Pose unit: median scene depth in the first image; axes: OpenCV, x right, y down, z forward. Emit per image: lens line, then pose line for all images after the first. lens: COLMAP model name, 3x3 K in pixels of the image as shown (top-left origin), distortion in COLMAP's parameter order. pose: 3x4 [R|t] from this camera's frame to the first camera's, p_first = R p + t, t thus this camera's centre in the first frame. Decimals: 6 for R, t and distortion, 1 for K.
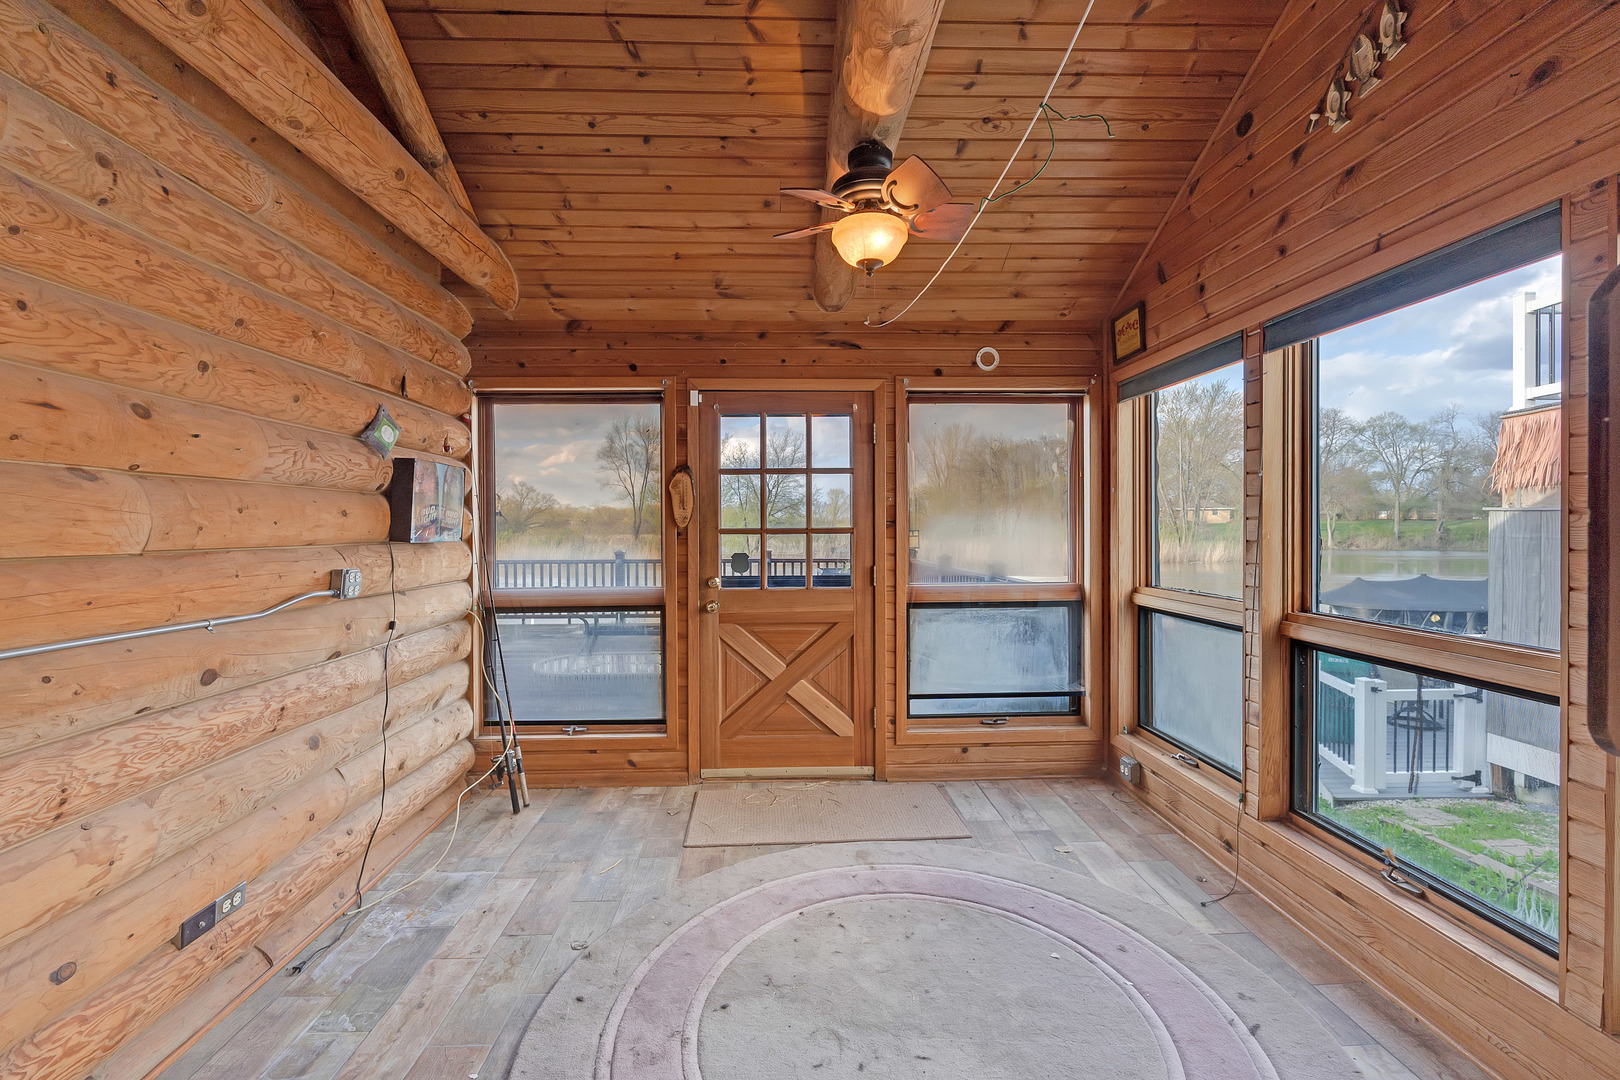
lens RADIAL K [[724.7, 0, 809.6], [0, 724.7, 534.9], [0, 0, 1]] dist [-0.002545, 0.000652]
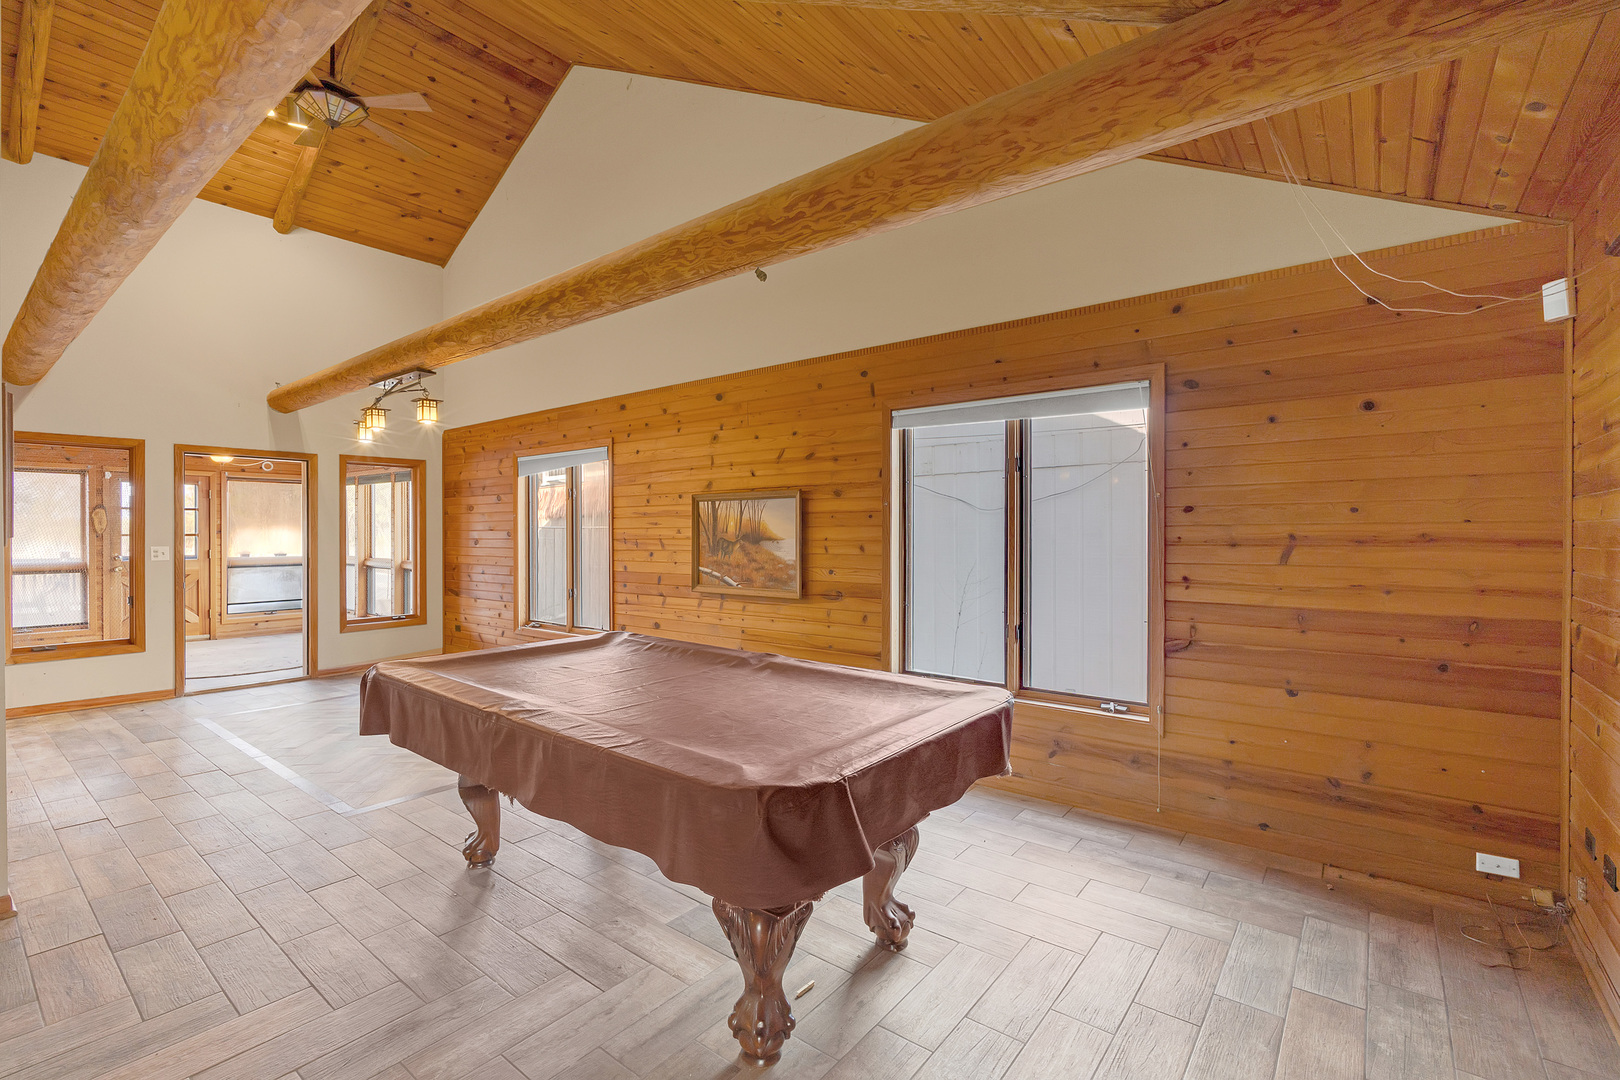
lens RADIAL K [[724.7, 0, 800.9], [0, 724.7, 539.0], [0, 0, 1]] dist [-0.002545, 0.000652]
pose [[0.652802, 0.000126, 0.757528, -0.446782], [0.003200, 0.999991, -0.002924, 0.020149], [-0.757522, 0.004333, 0.652796, -2.032470]]
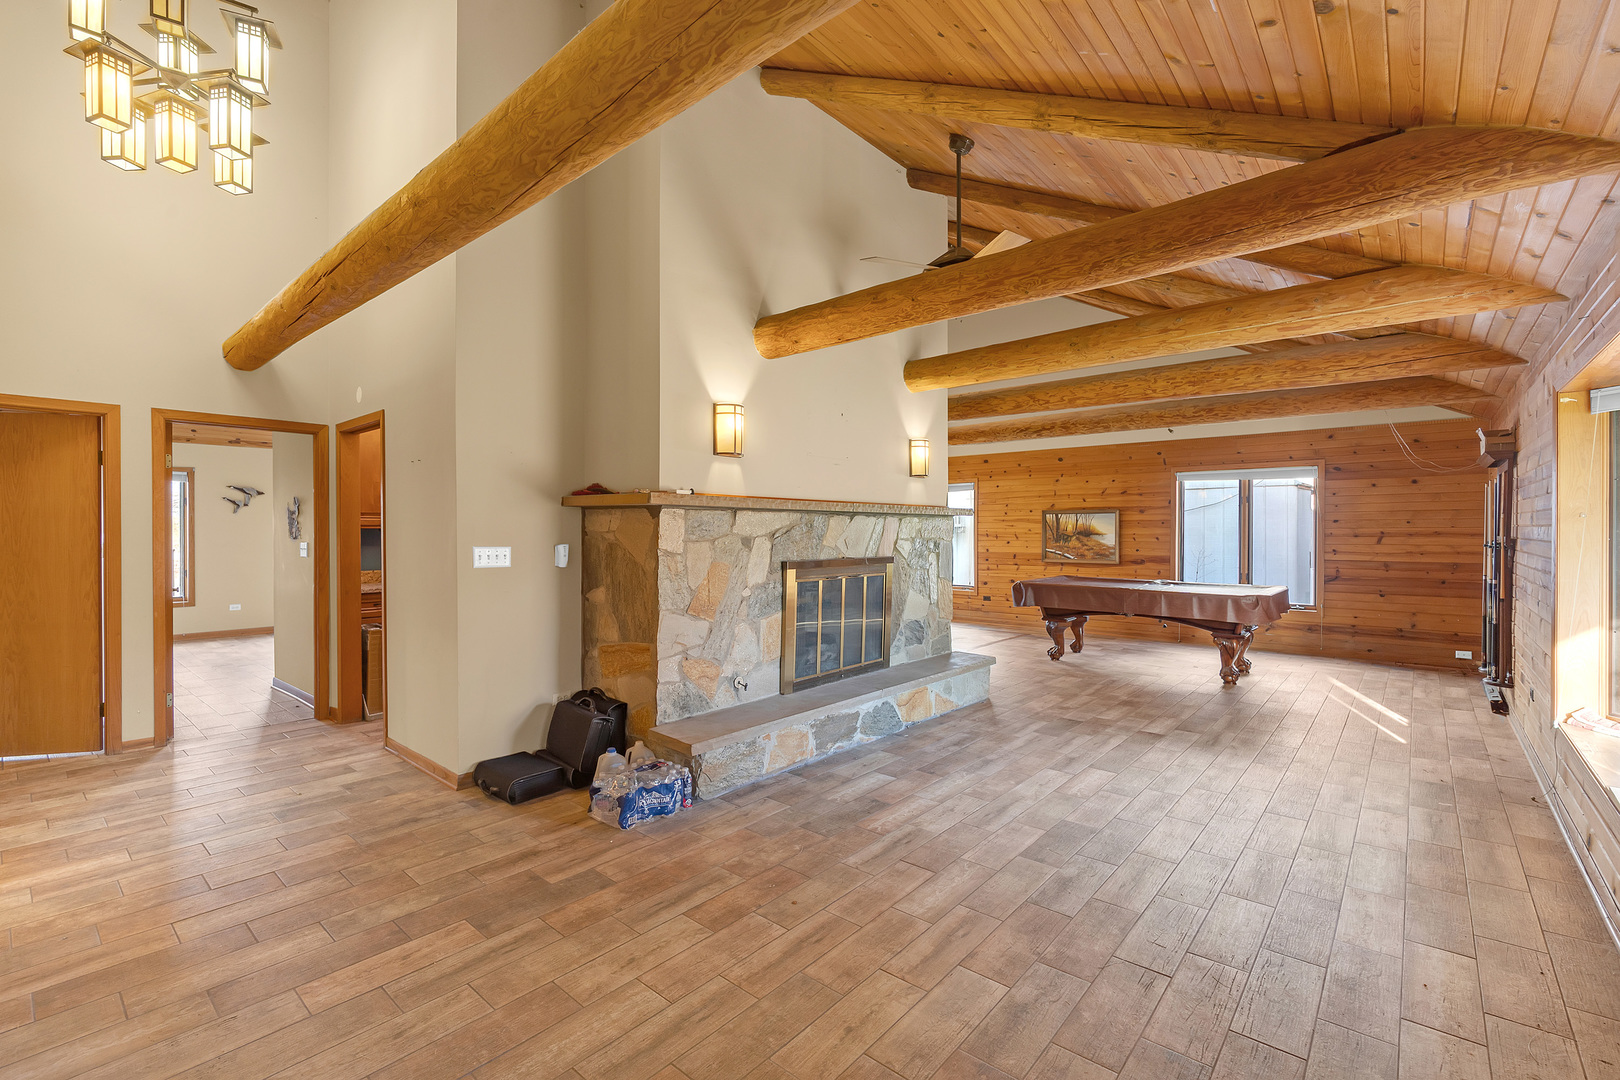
lens RADIAL K [[701.6, 0, 809.6], [0, 701.6, 539.5], [0, 0, 1]] dist [0.000940, 0.000116]
pose [[0.679213, -0.002028, 0.733938, -1.997691], [0.001733, 0.999998, 0.001159, 0.030849], [-0.733939, 0.000485, 0.679215, -2.077664]]
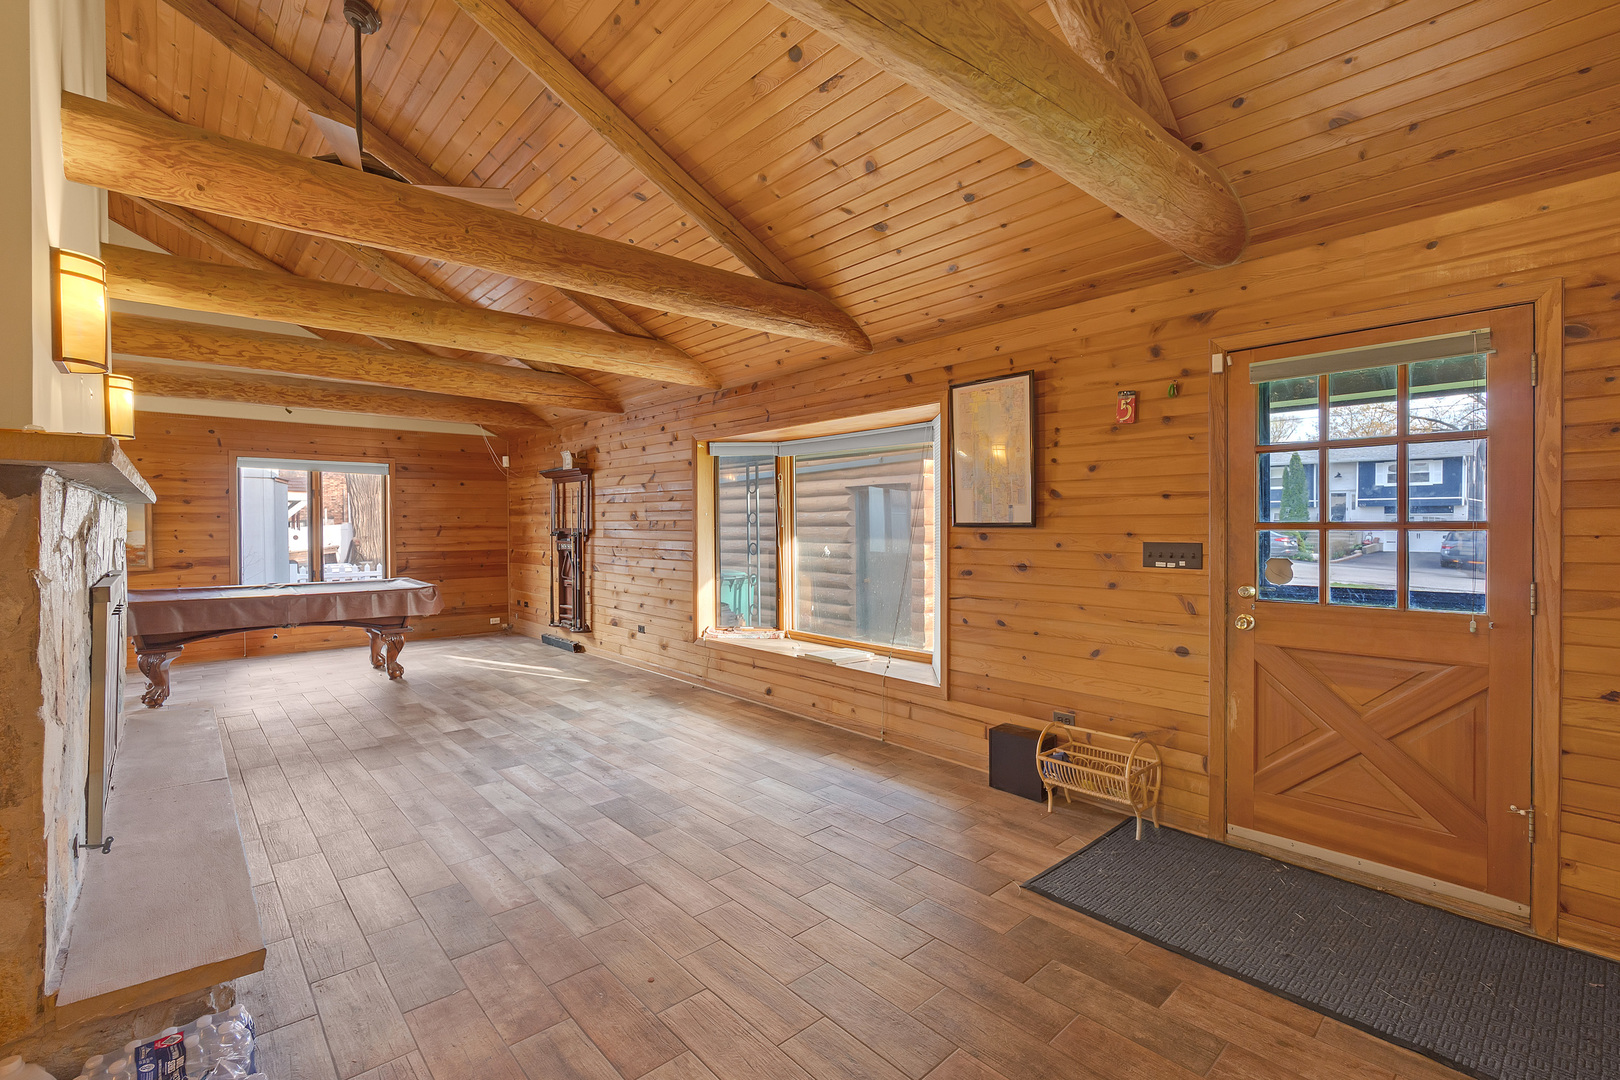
lens RADIAL K [[724.7, 0, 798.3], [0, 724.7, 533.7], [0, 0, 1]] dist [-0.002545, 0.000652]
pose [[-0.635175, -0.000937, 0.772368, -2.025058], [0.017027, 0.999739, 0.015216, 0.024117], [-0.772181, 0.022816, -0.634993, -1.322852]]
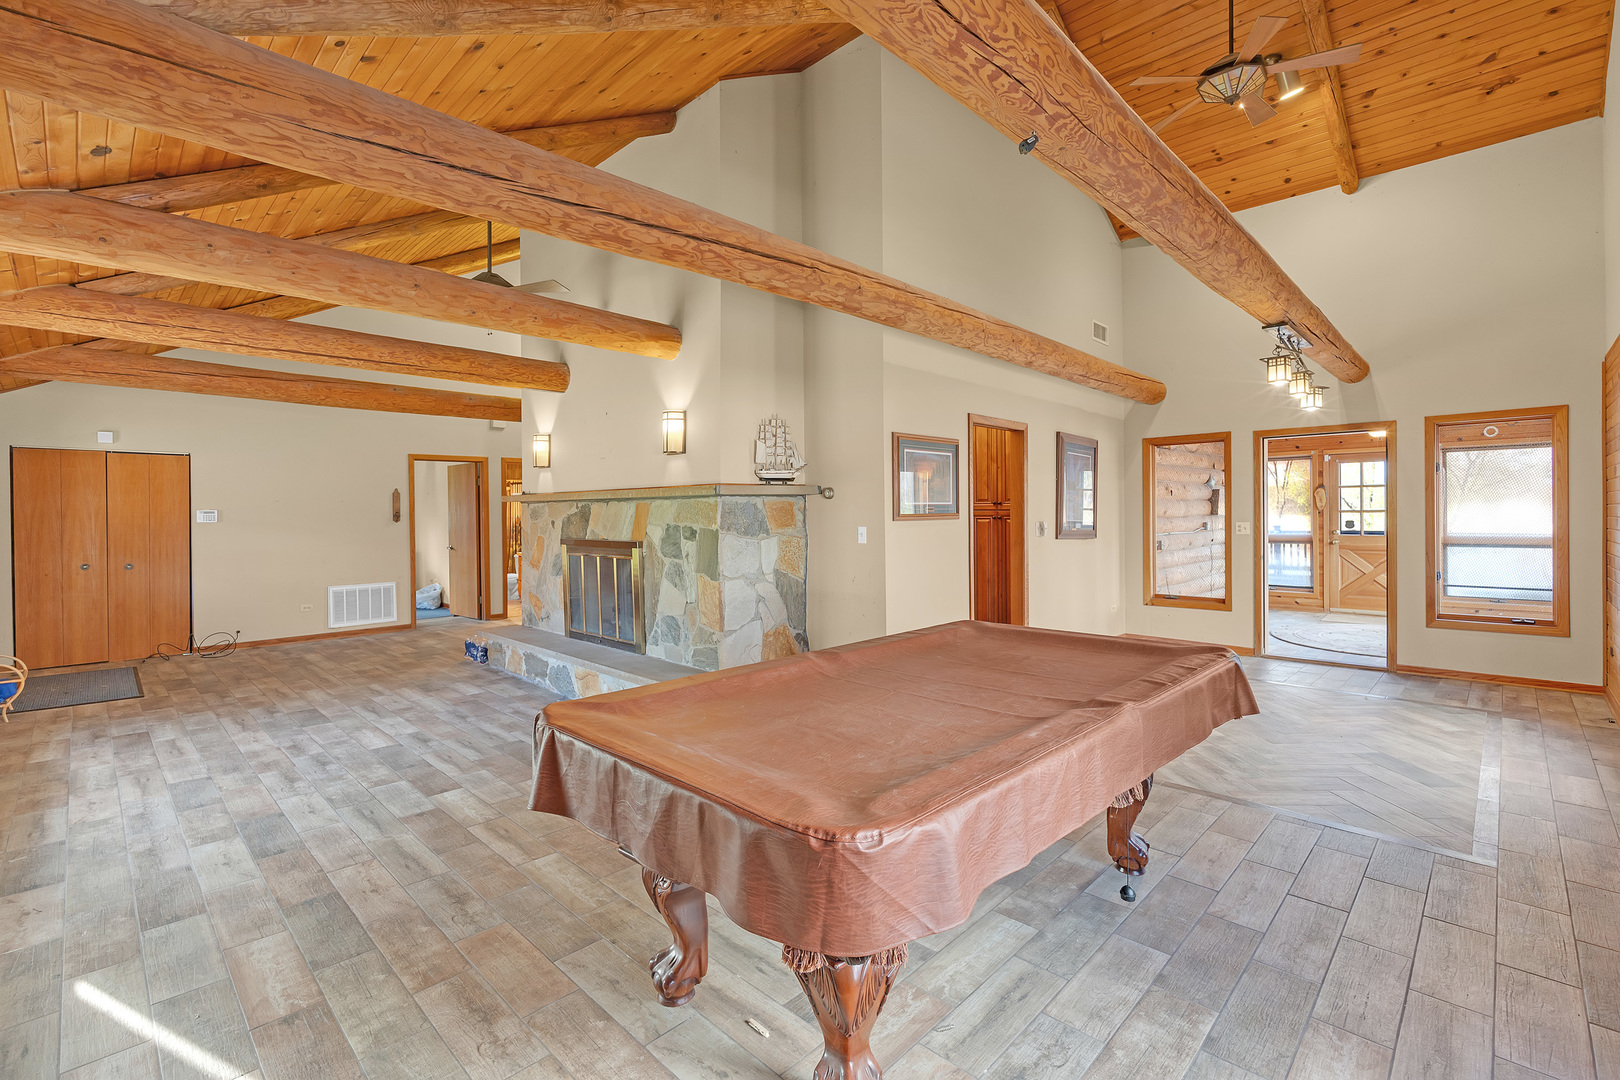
lens RADIAL K [[724.7, 0, 805.9], [0, 724.7, 510.5], [0, 0, 1]] dist [-0.002545, 0.000652]
pose [[0.688105, -0.002233, -0.725607, 0.409345], [-0.003518, 0.999973, -0.006414, 0.013817], [0.725602, 0.006966, 0.688079, -1.986645]]
